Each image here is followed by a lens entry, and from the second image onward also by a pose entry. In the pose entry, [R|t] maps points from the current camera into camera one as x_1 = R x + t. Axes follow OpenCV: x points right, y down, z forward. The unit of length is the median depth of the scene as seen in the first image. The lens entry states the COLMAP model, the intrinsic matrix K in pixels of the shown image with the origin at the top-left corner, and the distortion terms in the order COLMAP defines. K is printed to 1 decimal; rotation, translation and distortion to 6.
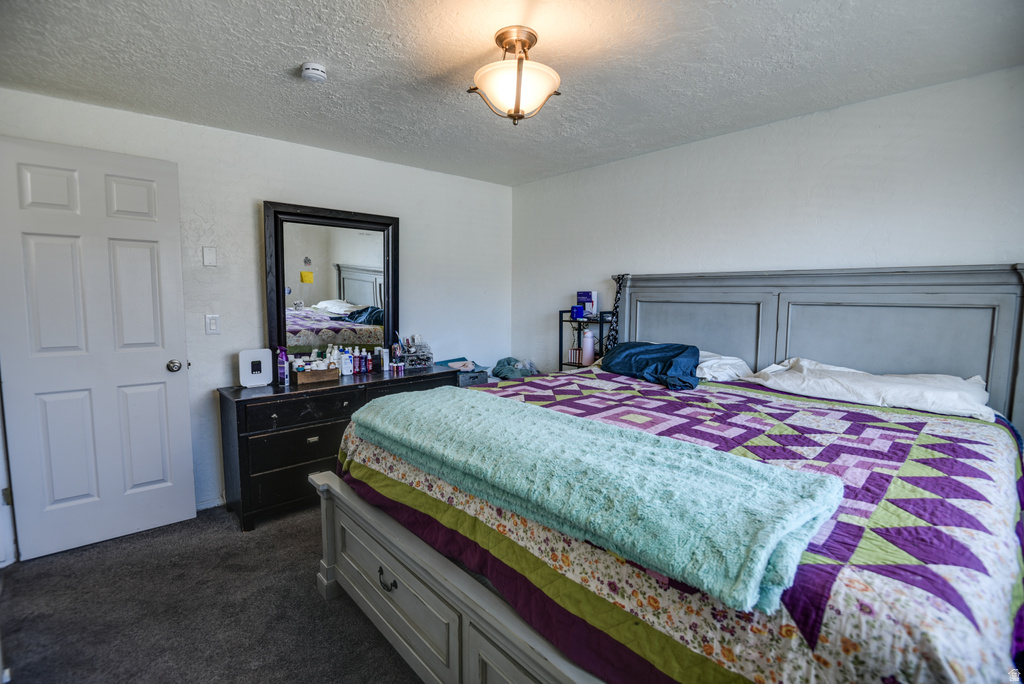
lens RADIAL K [[471.8, 0, 509.7], [0, 471.8, 340.1], [0, 0, 1]] dist [-0.000233, -0.014329]
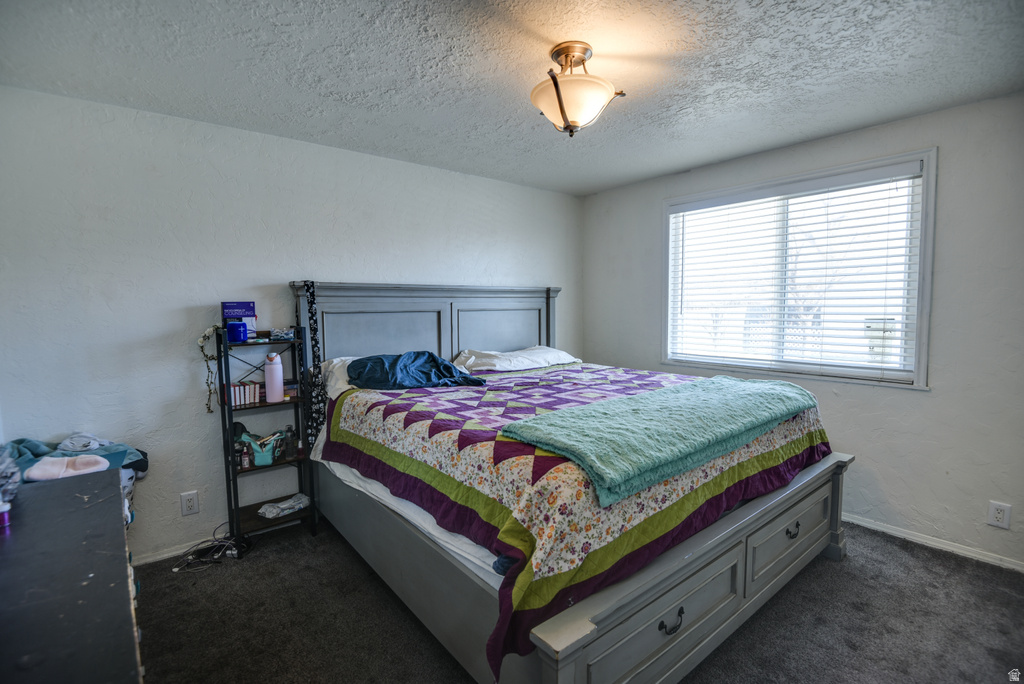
lens RADIAL K [[471.8, 0, 509.7], [0, 471.8, 340.1], [0, 0, 1]] dist [-0.000233, -0.014329]
pose [[0.018292, -0.080685, 0.996572, -0.704684], [0.103361, 0.991551, 0.078382, -0.079761], [-0.994476, 0.101573, 0.026477, 0.782158]]
